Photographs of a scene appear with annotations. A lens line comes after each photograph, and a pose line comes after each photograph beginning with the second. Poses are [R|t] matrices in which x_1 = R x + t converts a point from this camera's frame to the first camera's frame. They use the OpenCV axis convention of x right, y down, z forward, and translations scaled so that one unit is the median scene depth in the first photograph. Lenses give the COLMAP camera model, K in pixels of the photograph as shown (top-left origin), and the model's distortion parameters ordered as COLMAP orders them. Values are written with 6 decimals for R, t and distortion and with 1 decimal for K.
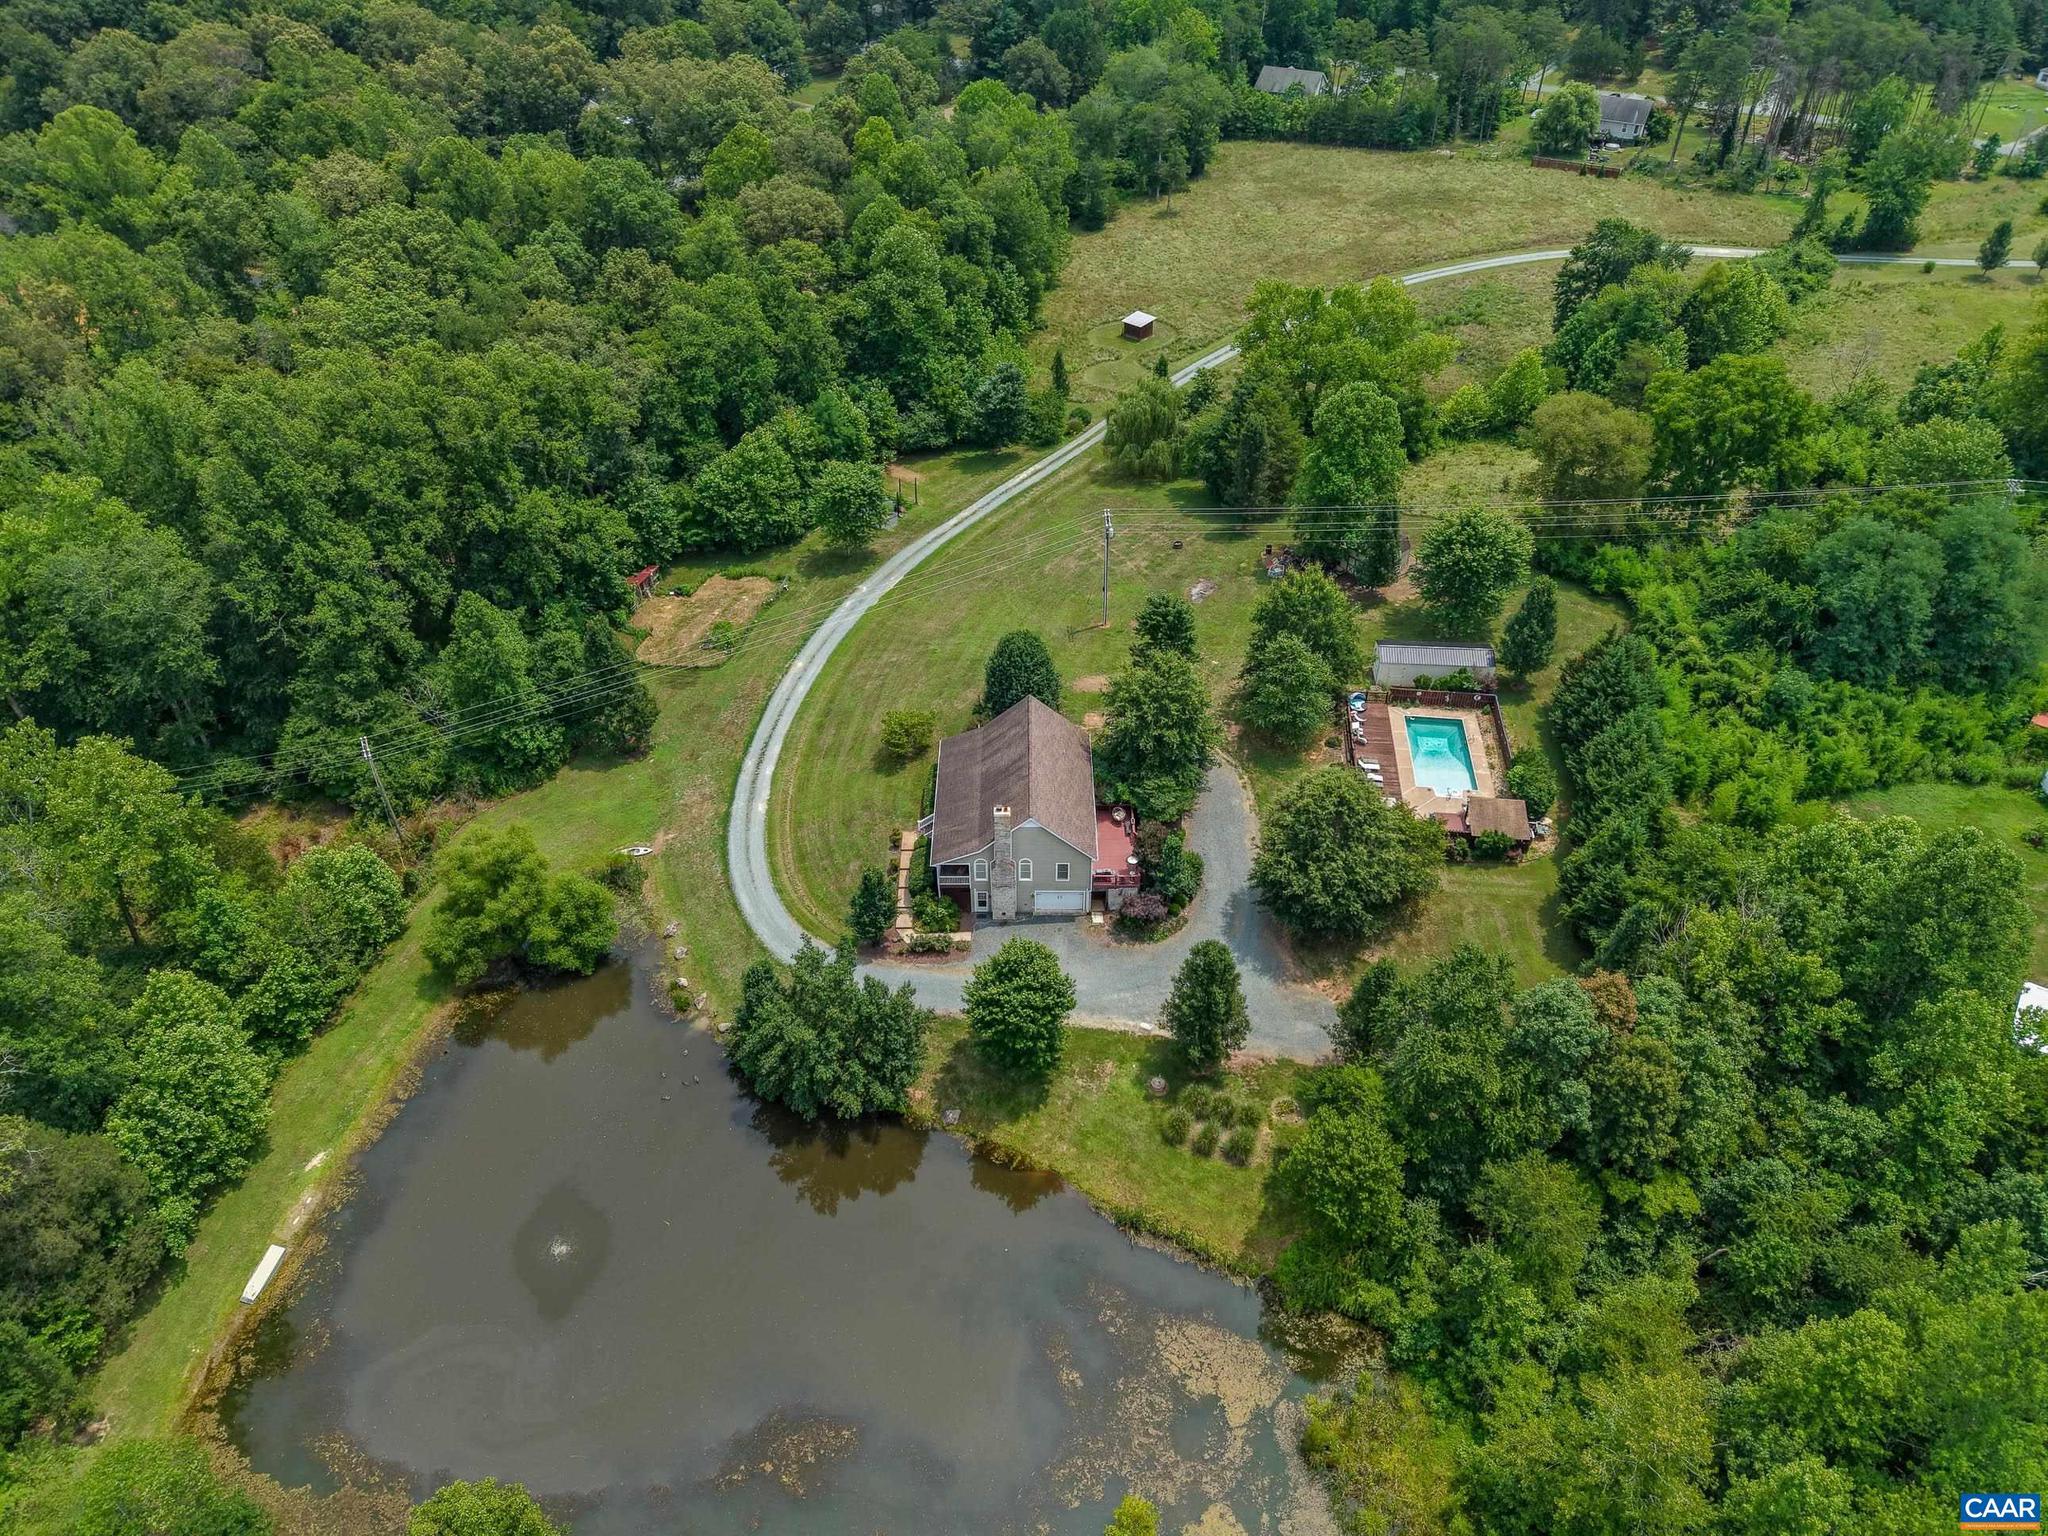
lens RADIAL K [[1365.2, 0, 1024.0], [0, 1365.2, 768.0], [0, 0, 1]] dist [0.035313, -0.049919]
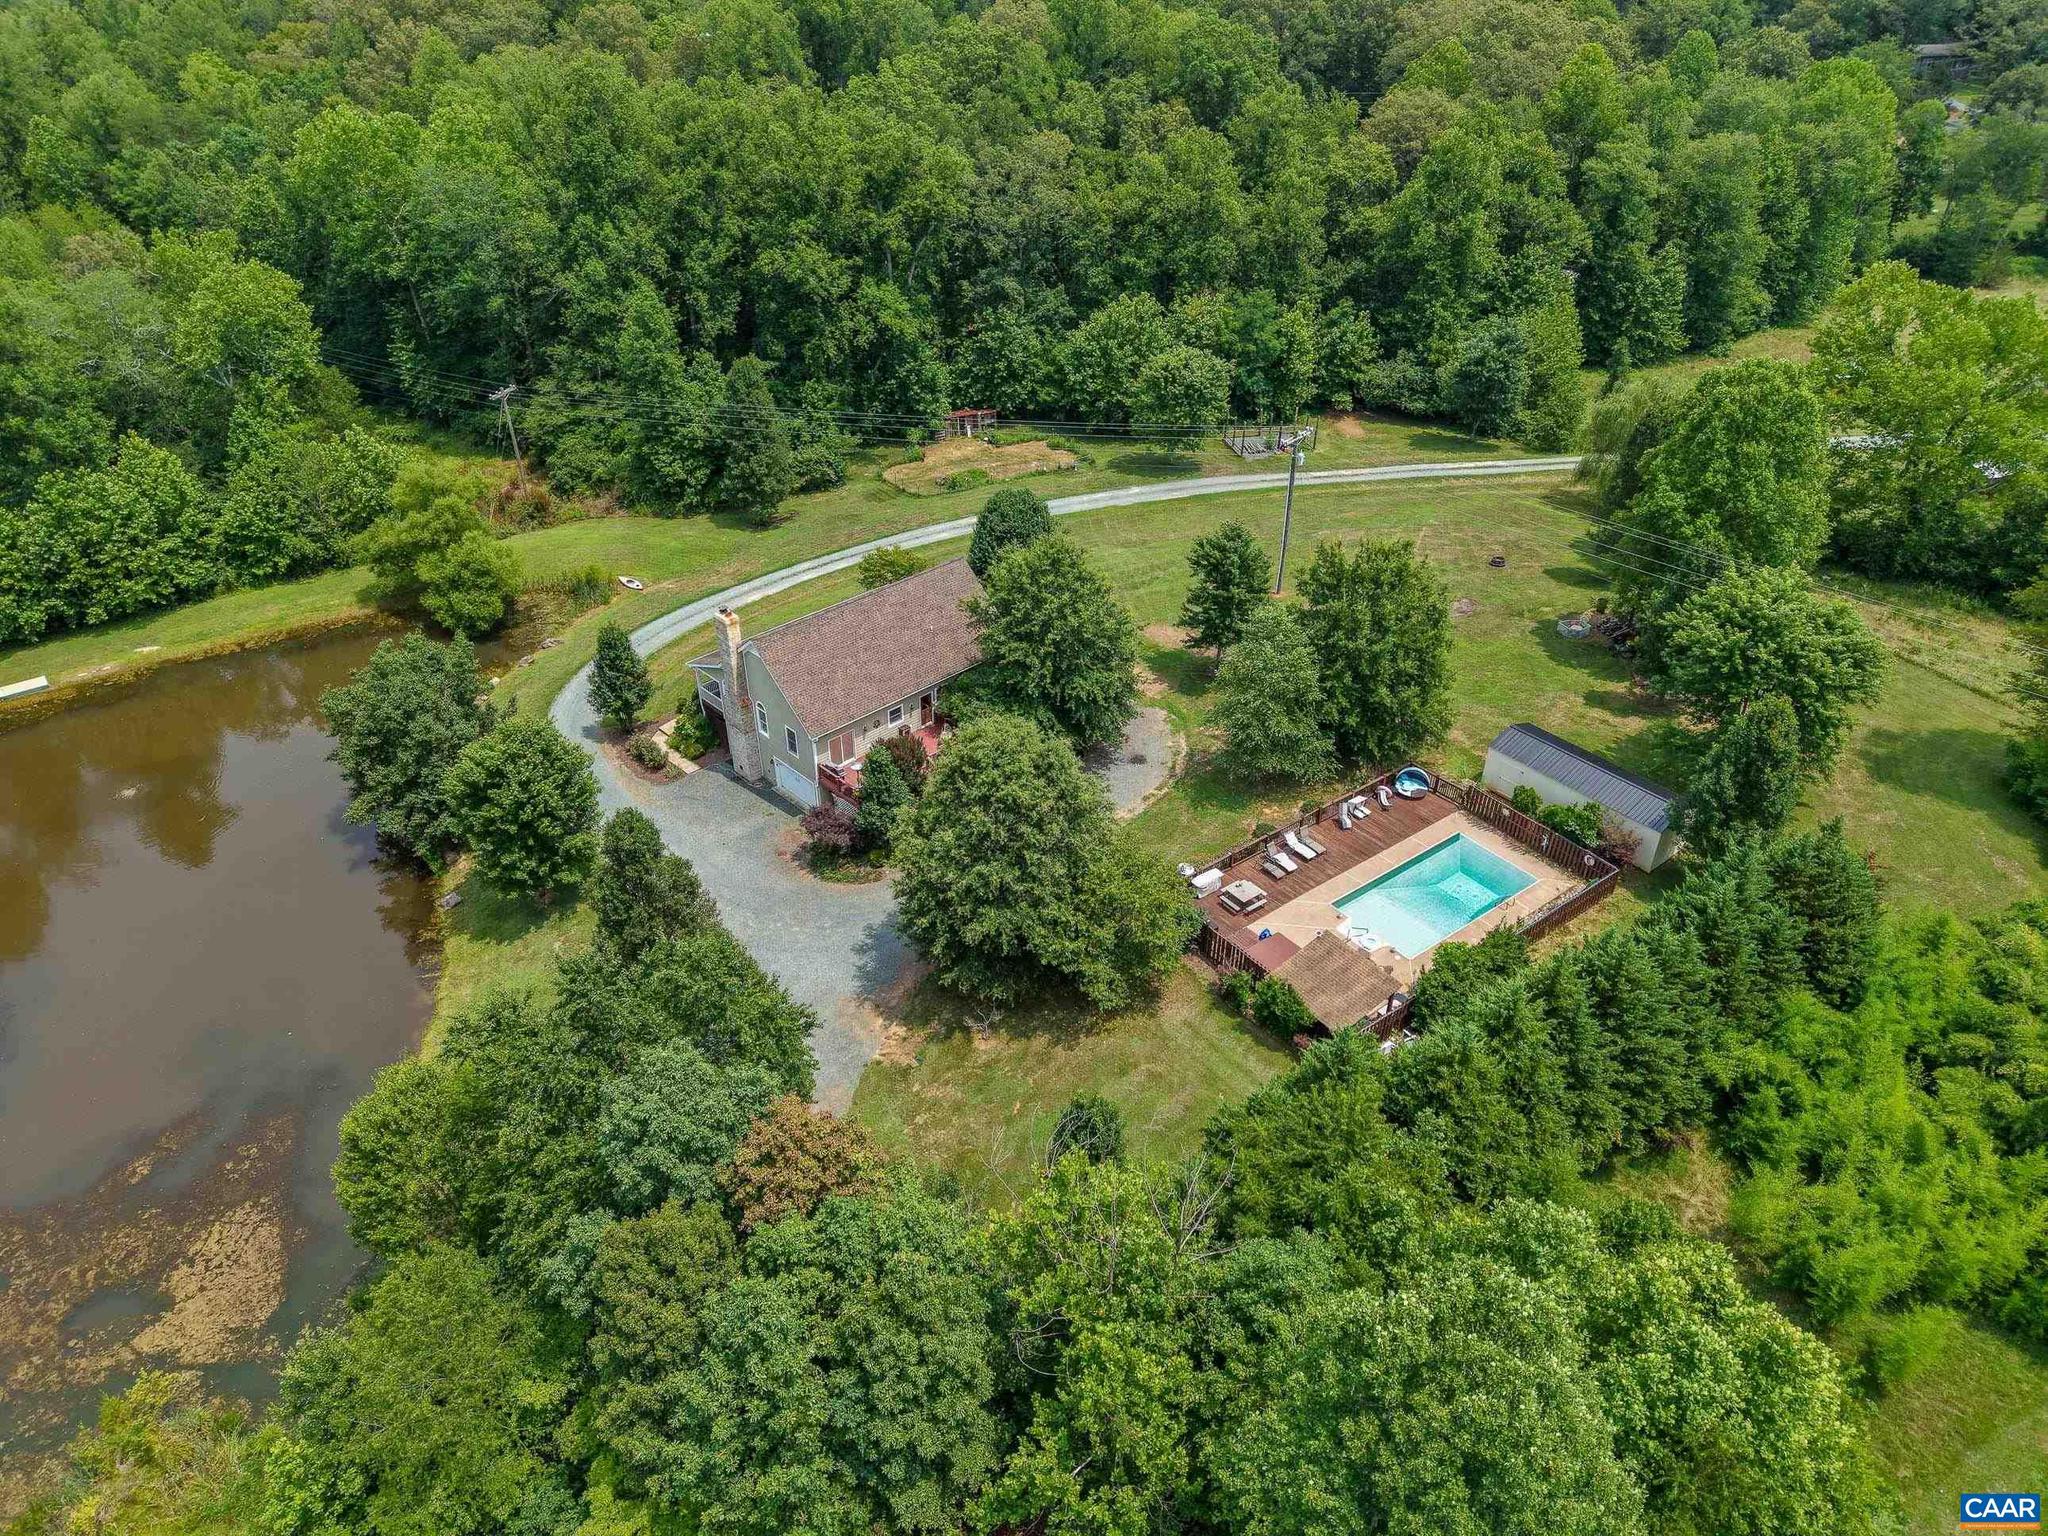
lens RADIAL K [[1365.2, 0, 1024.0], [0, 1365.2, 768.0], [0, 0, 1]] dist [0.035313, -0.049919]
pose [[0.690988, 0.411394, -0.594383, 0.471063], [-0.453642, 0.886973, 0.086533, -0.027715], [0.562800, 0.209844, 0.799513, 0.395943]]
